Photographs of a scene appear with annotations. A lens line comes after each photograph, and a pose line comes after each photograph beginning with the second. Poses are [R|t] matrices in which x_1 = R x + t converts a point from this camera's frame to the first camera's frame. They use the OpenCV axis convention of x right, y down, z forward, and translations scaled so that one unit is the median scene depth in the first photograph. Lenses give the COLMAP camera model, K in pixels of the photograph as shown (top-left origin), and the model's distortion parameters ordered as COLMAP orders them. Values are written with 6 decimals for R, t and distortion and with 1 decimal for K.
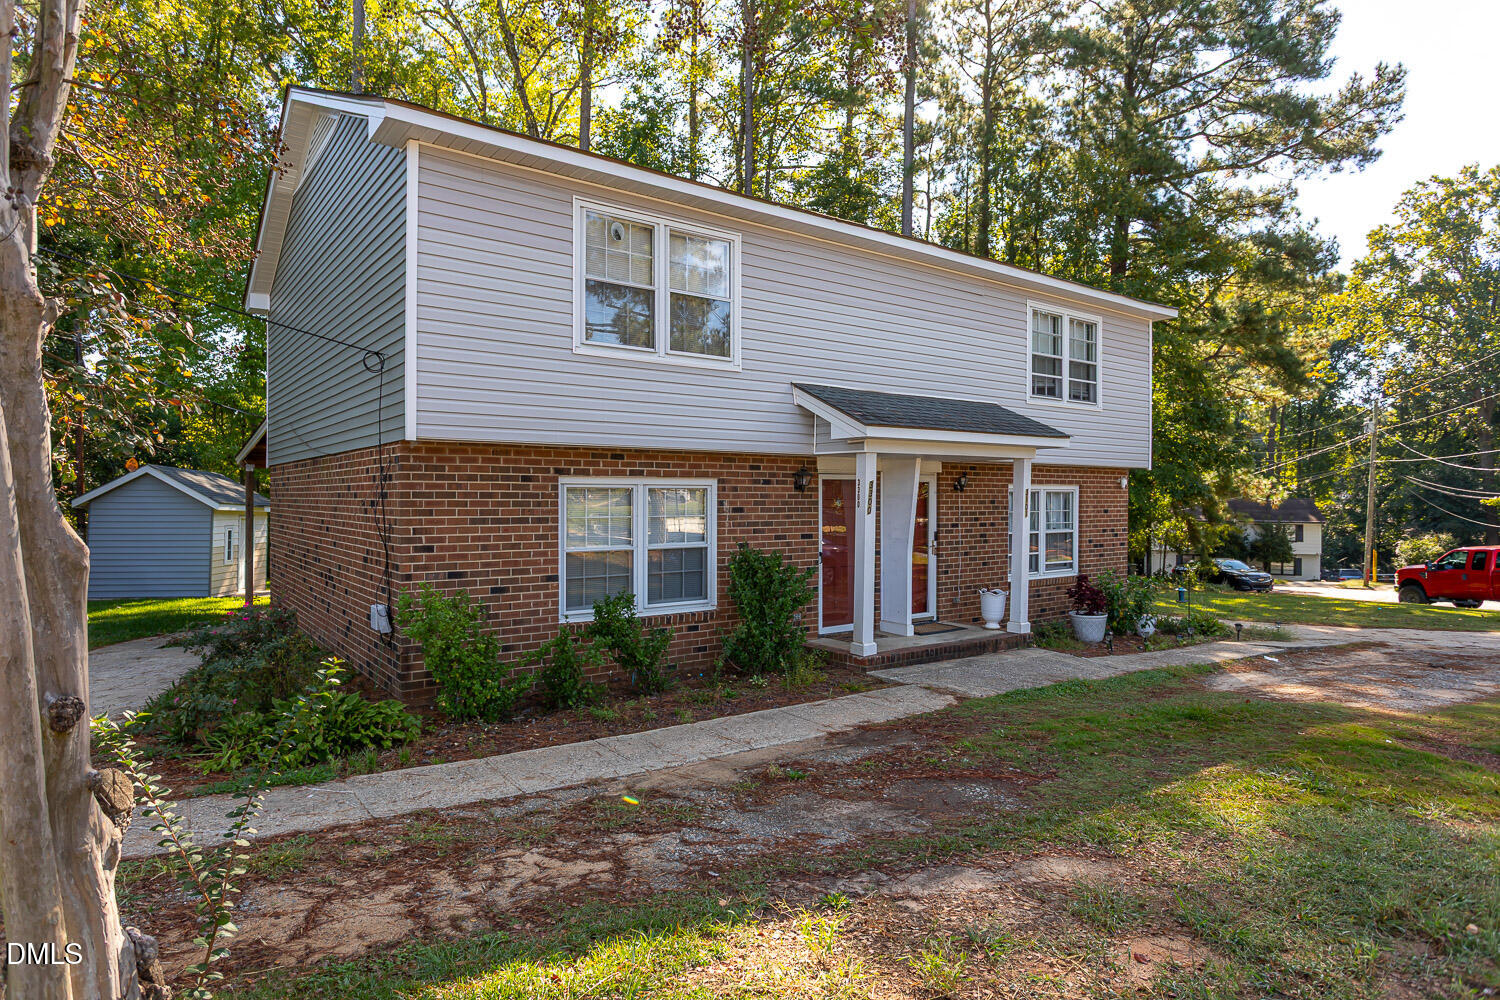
lens RADIAL K [[835.8, 0, 750.0], [0, 835.8, 500.0], [0, 0, 1]] dist [-0.005259, 0.001871]
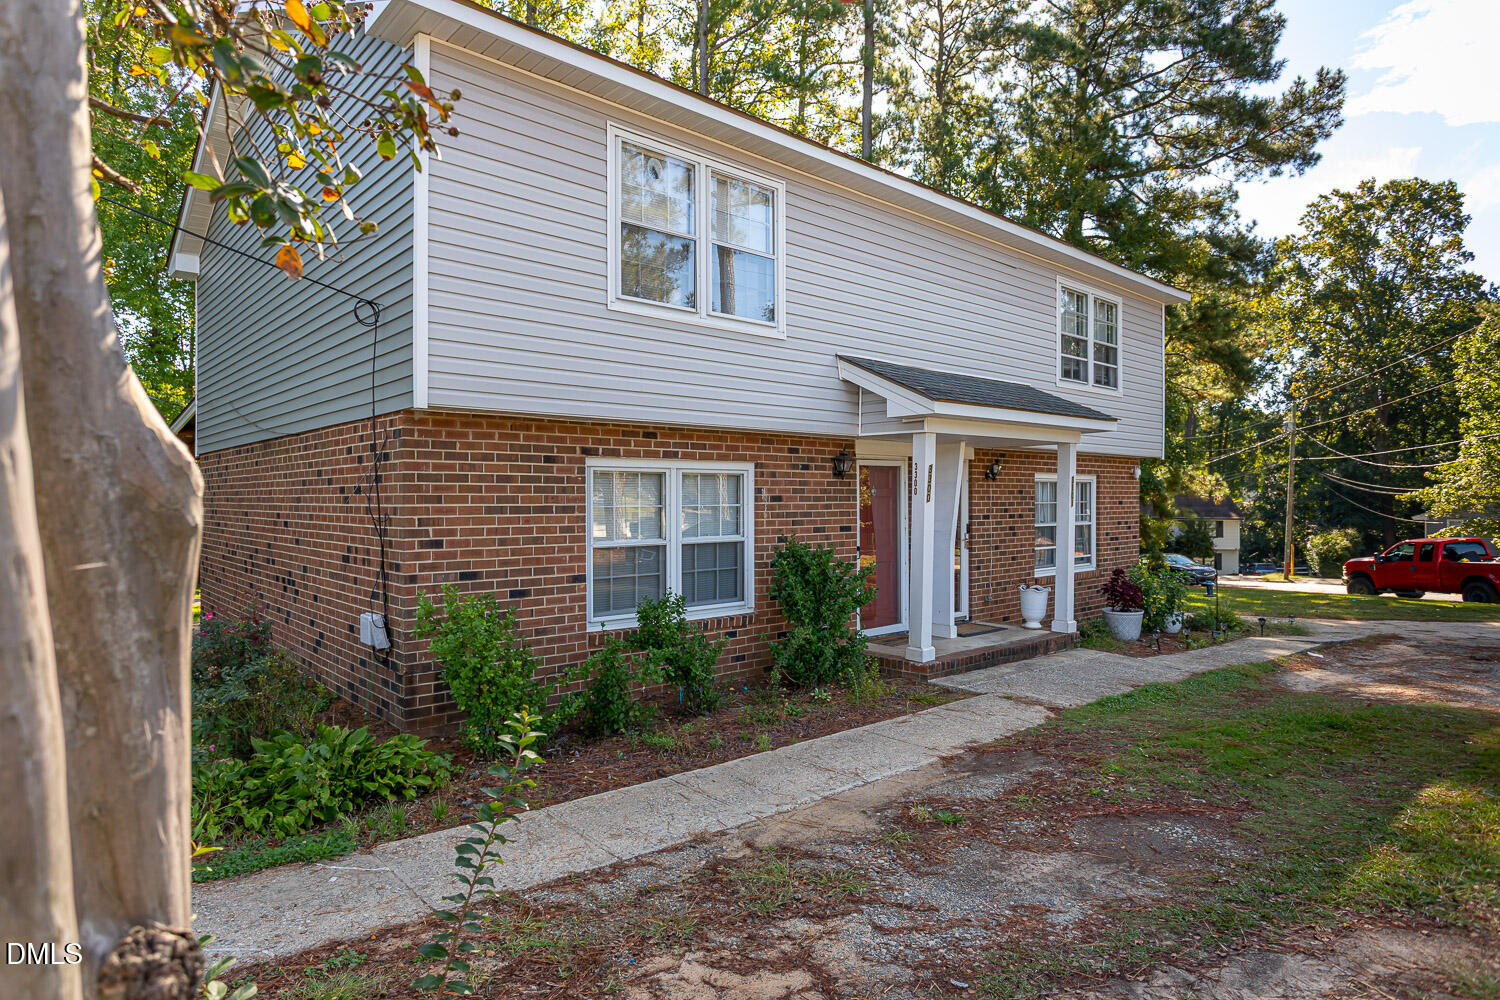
lens RADIAL K [[835.8, 0, 750.0], [0, 835.8, 500.0], [0, 0, 1]] dist [-0.005259, 0.001871]
pose [[0.996141, -0.004467, 0.087656, -0.112830], [0.004564, 0.999989, -0.000913, 0.013220], [-0.087651, 0.001310, 0.996150, 0.120962]]
